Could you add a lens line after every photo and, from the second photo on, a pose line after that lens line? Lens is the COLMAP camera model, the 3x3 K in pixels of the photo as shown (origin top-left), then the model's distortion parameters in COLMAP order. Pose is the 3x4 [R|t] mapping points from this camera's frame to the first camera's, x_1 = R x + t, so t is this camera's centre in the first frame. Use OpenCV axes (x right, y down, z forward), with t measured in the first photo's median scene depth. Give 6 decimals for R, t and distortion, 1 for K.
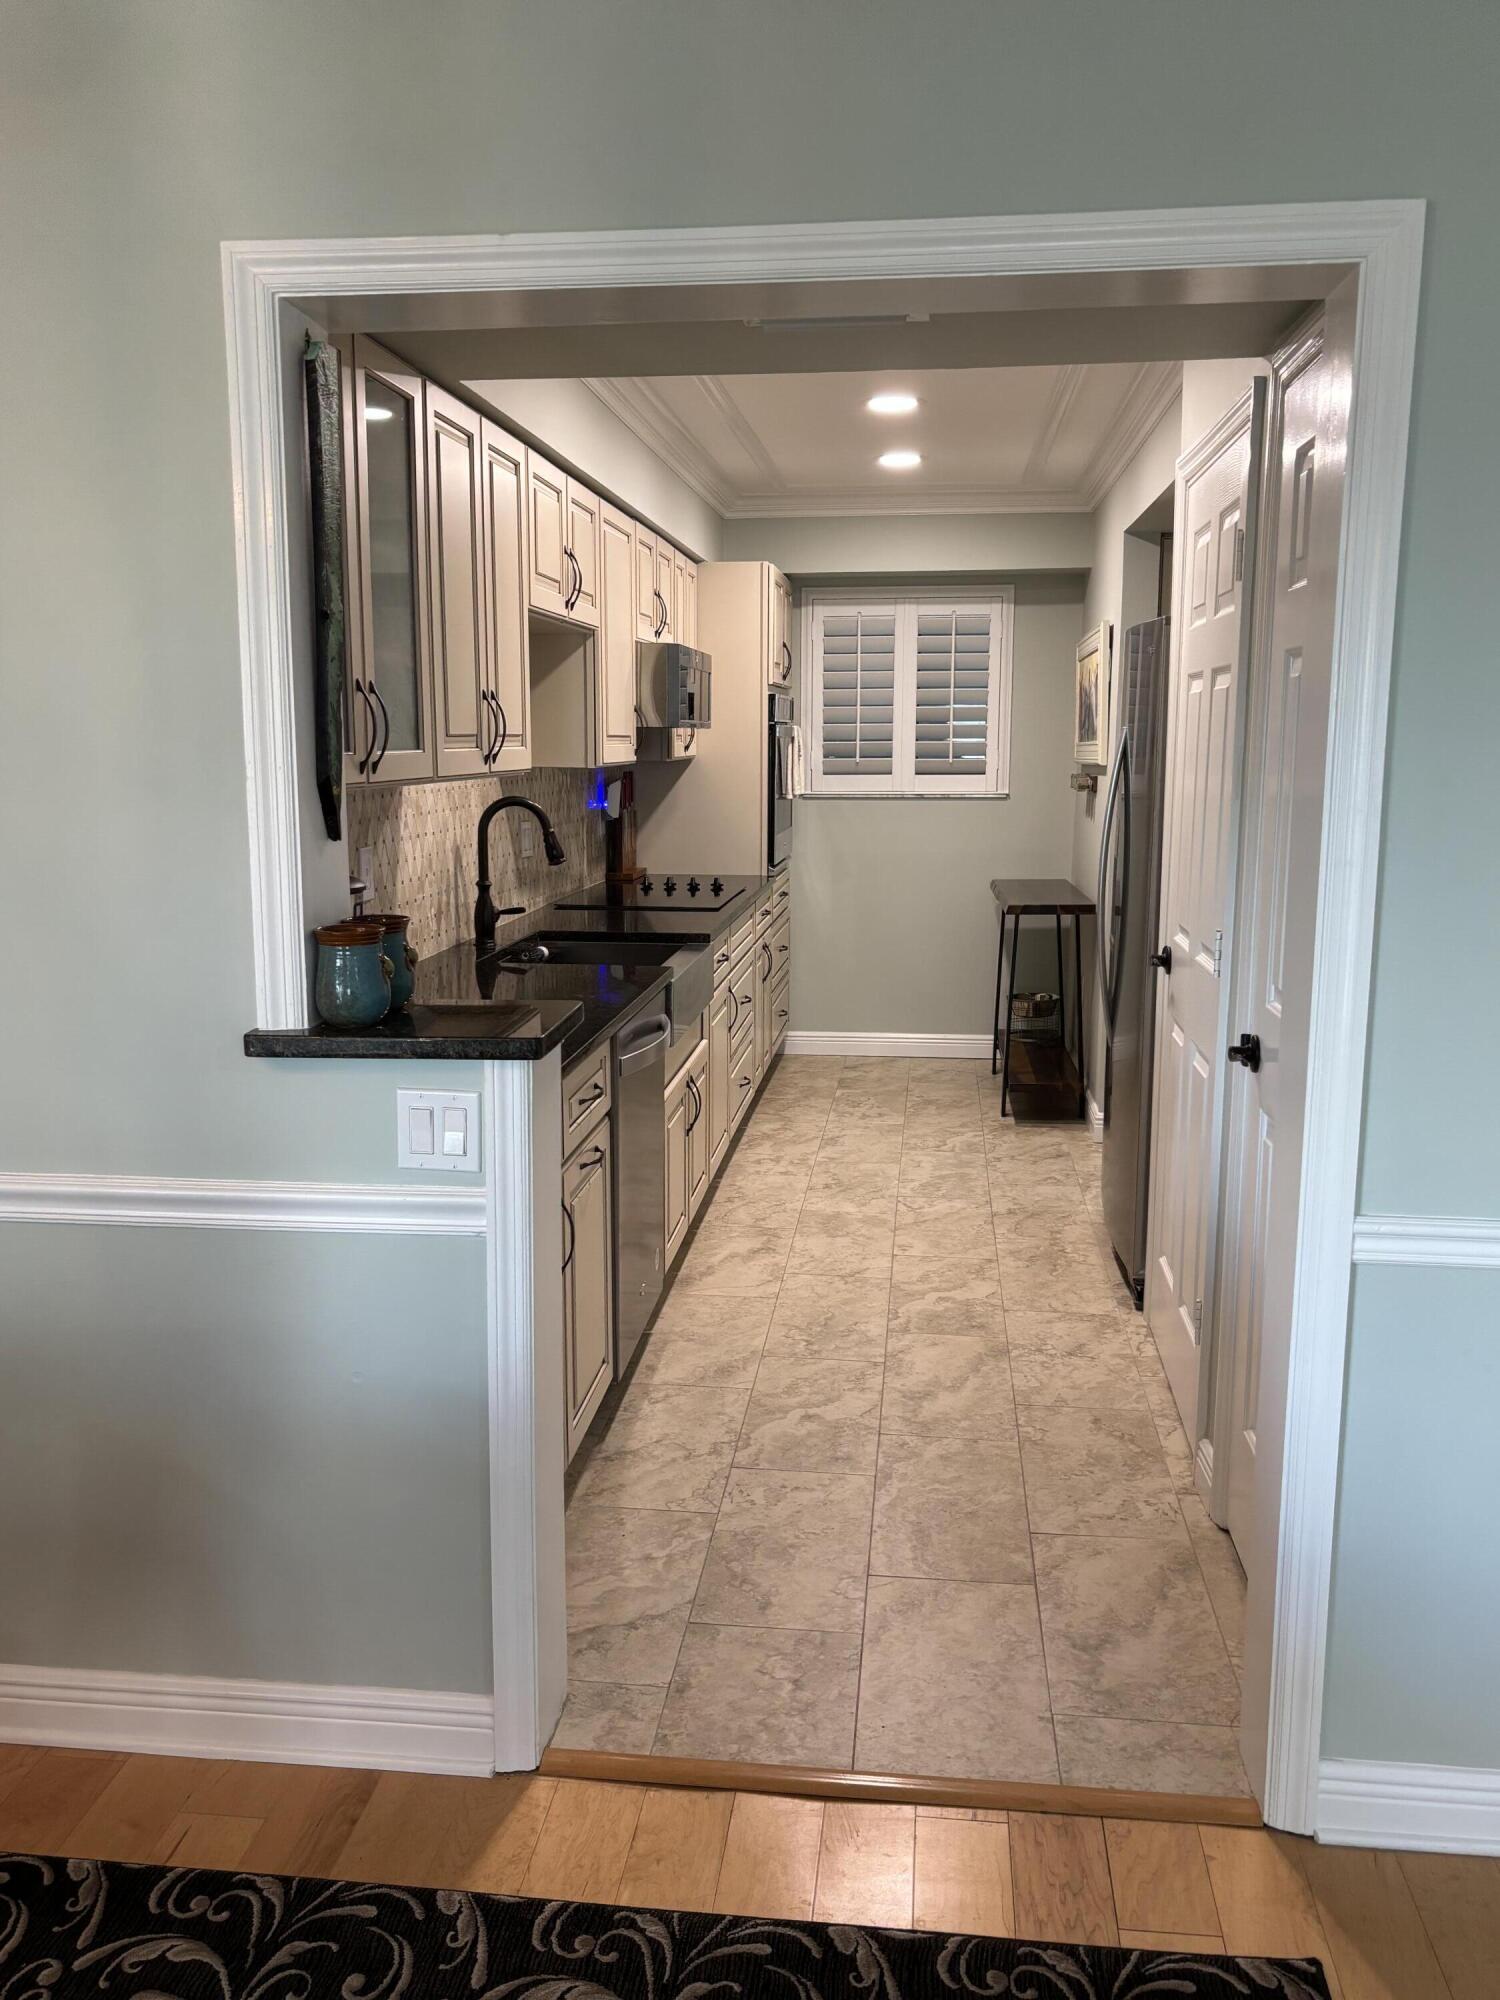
lens RADIAL K [[1643.8, 0, 750.0], [0, 1643.8, 1000.0], [0, 0, 1]] dist [0.035207, -0.009920]
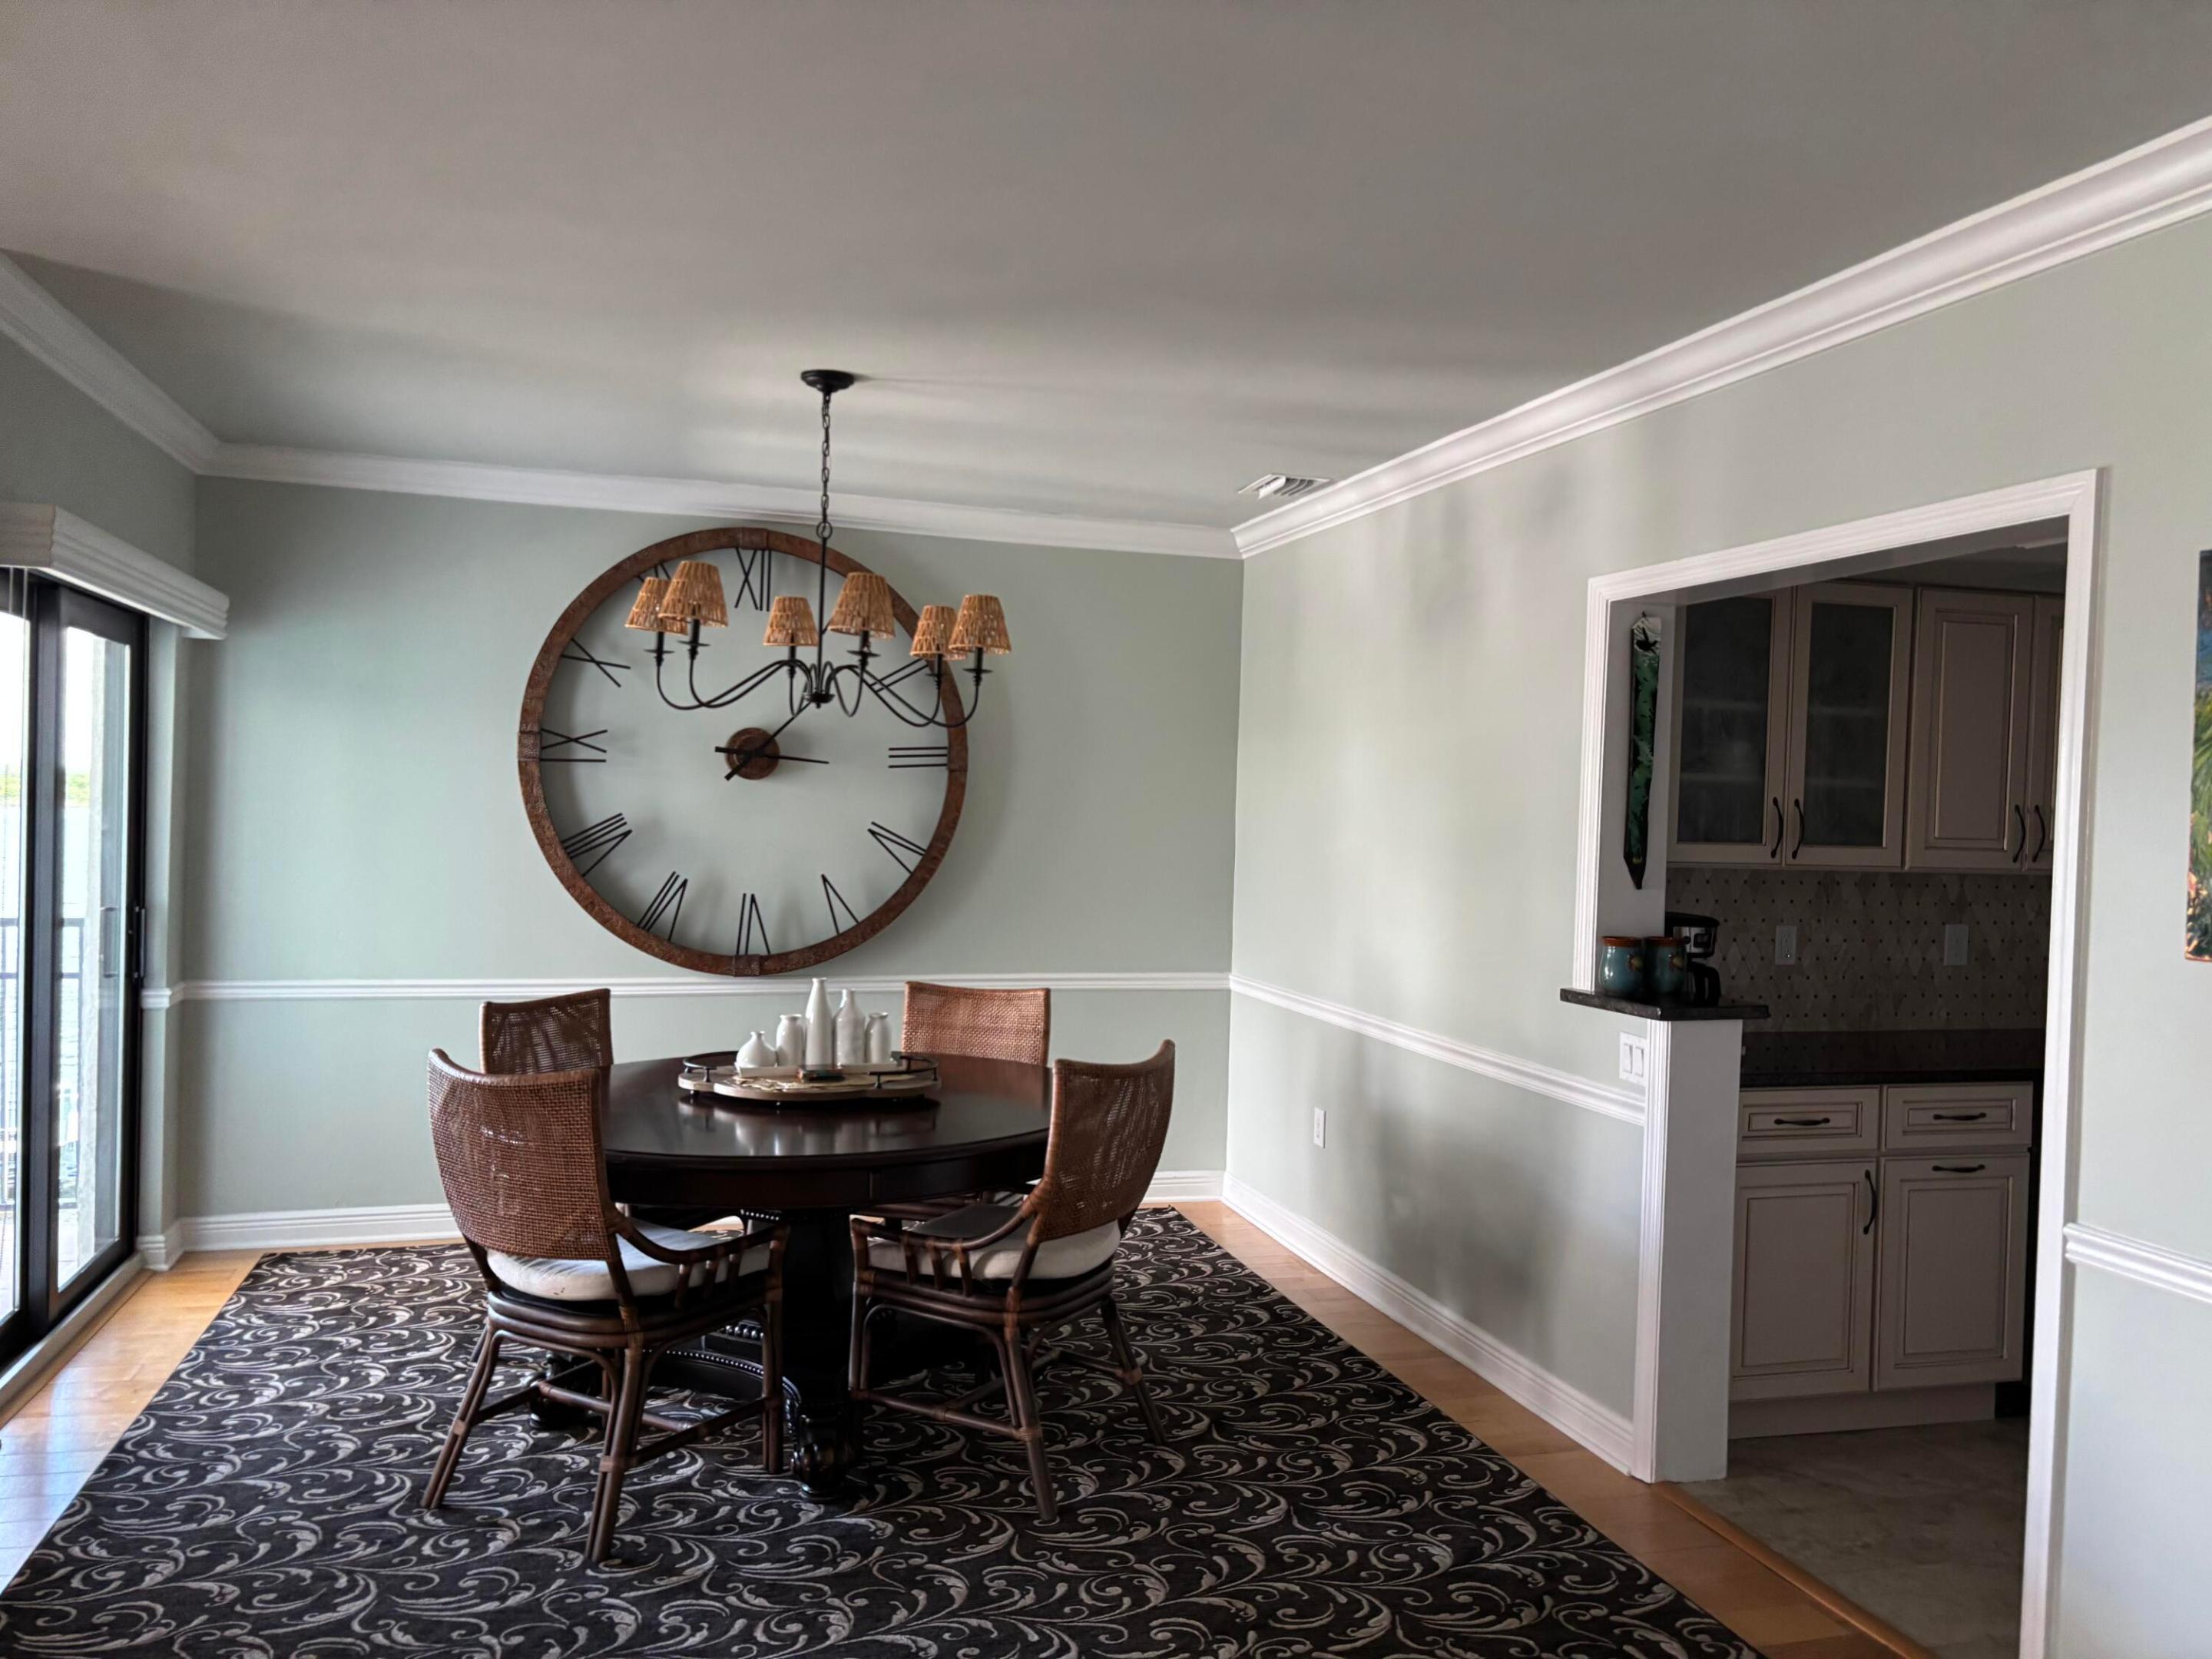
lens RADIAL K [[1679.1, 0, 1106.0], [0, 1679.1, 829.5], [0, 0, 1]] dist [0.000174, 0.000028]
pose [[0.390034, 0.023537, -0.920500, 0.553121], [-0.176451, 0.983057, -0.049629, 0.013011], [0.903736, 0.181780, 0.387579, -0.094571]]
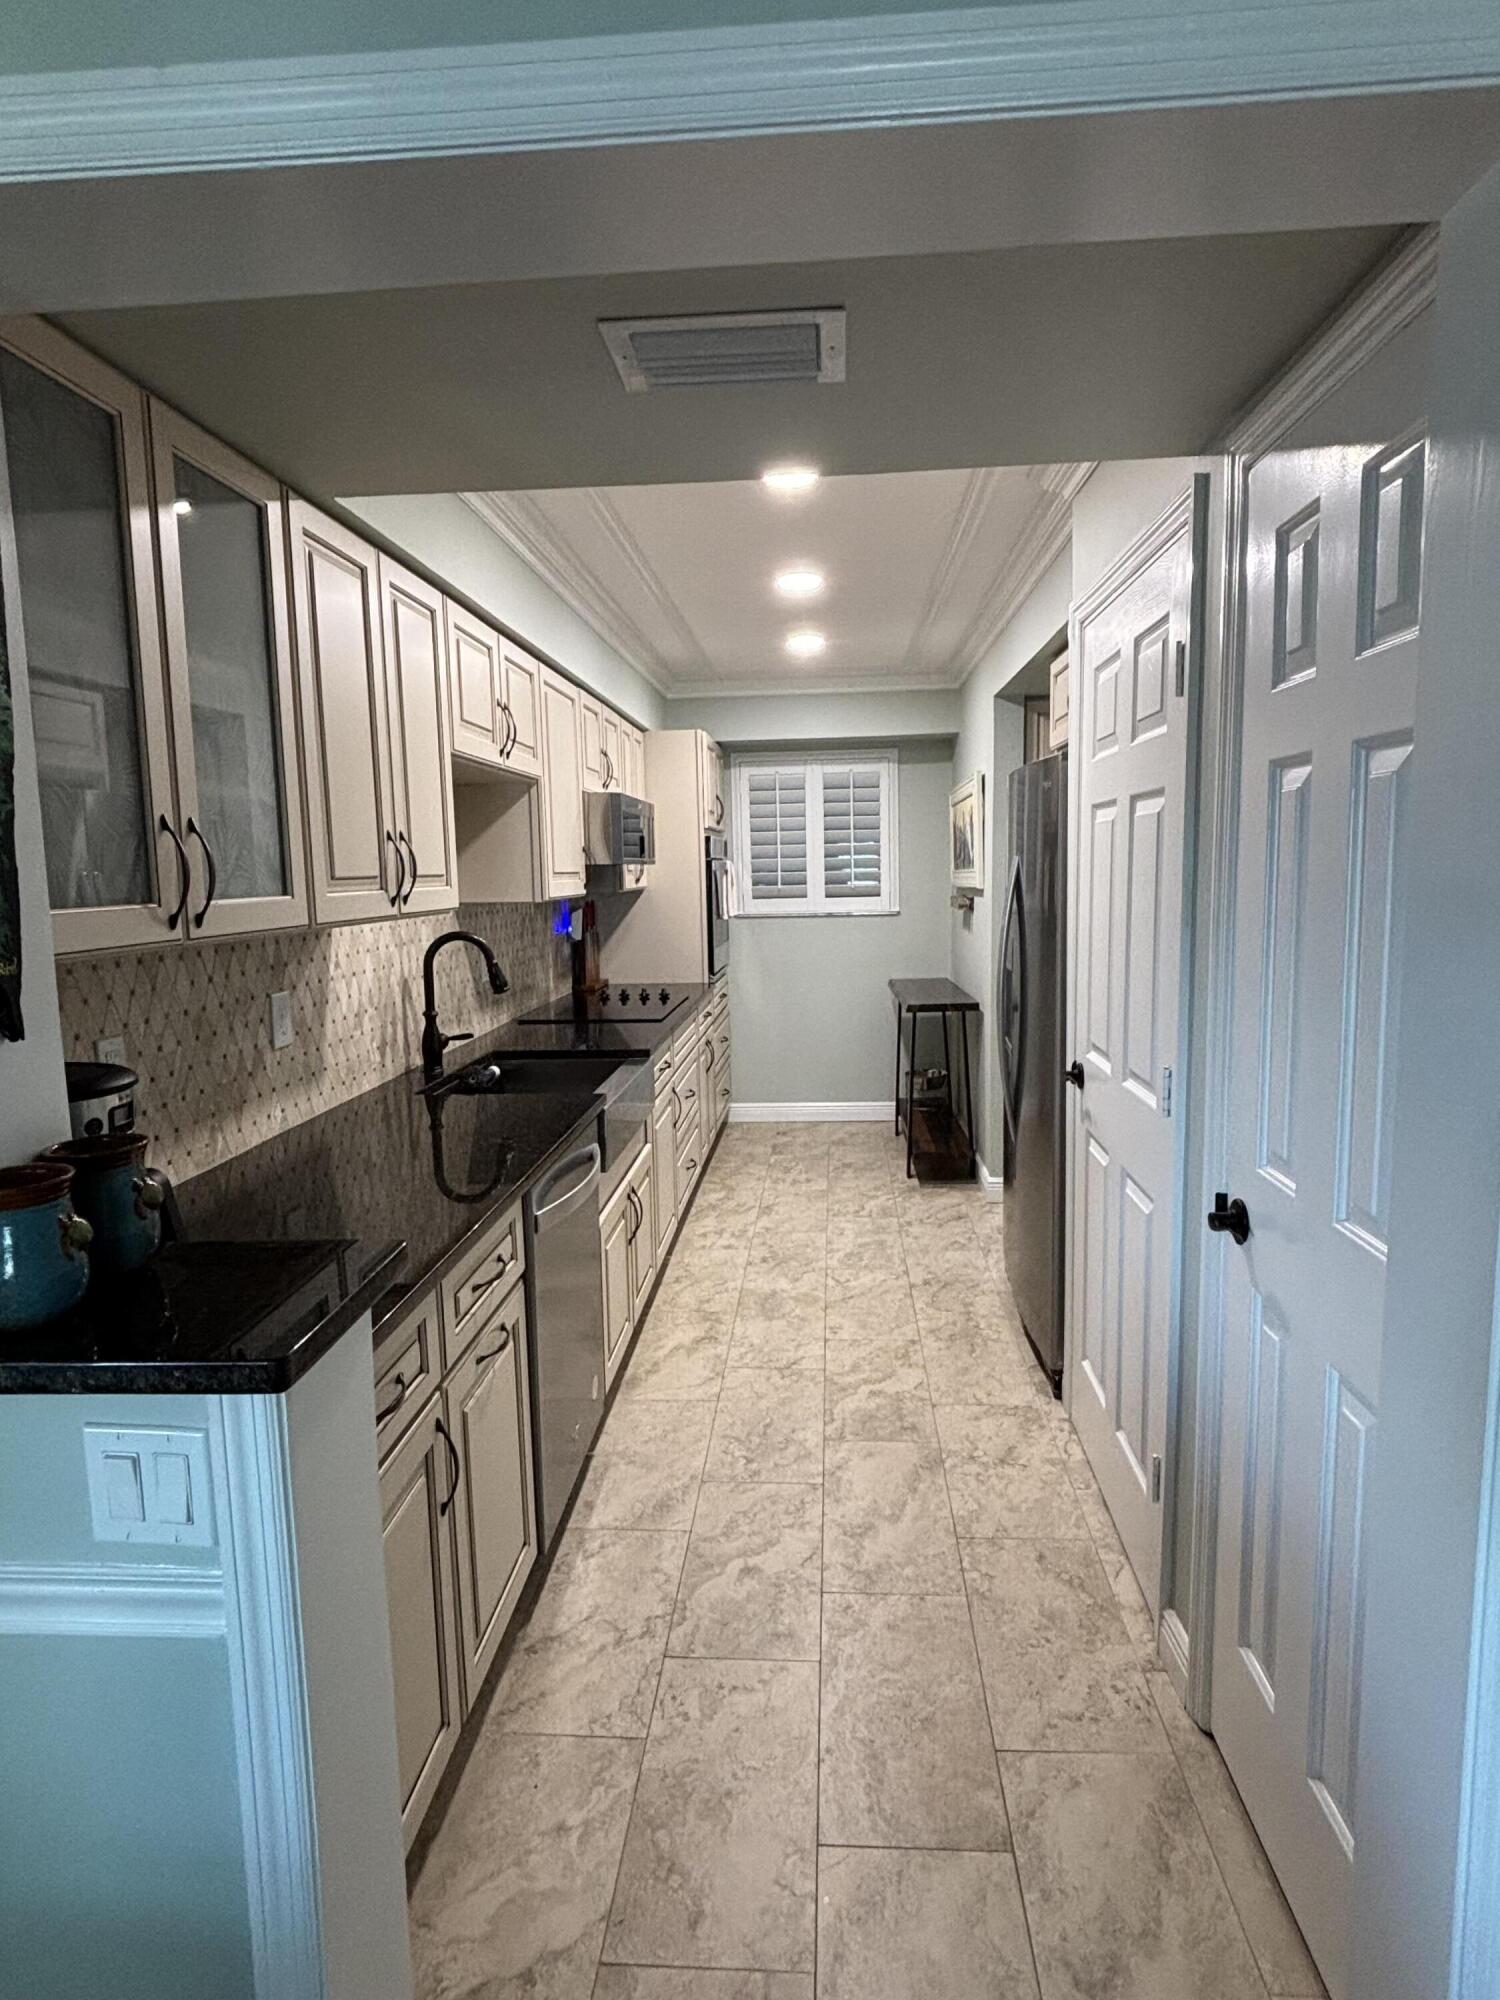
lens RADIAL K [[1127.7, 0, 818.5], [0, 1127.7, 977.6], [0, 0, 1]] dist [0.003086, 0.000375]
pose [[0.994992, -0.028850, 0.095696, 0.017873], [0.034708, 0.997587, -0.060127, -0.039924], [-0.093730, 0.063147, 0.993593, 0.241998]]
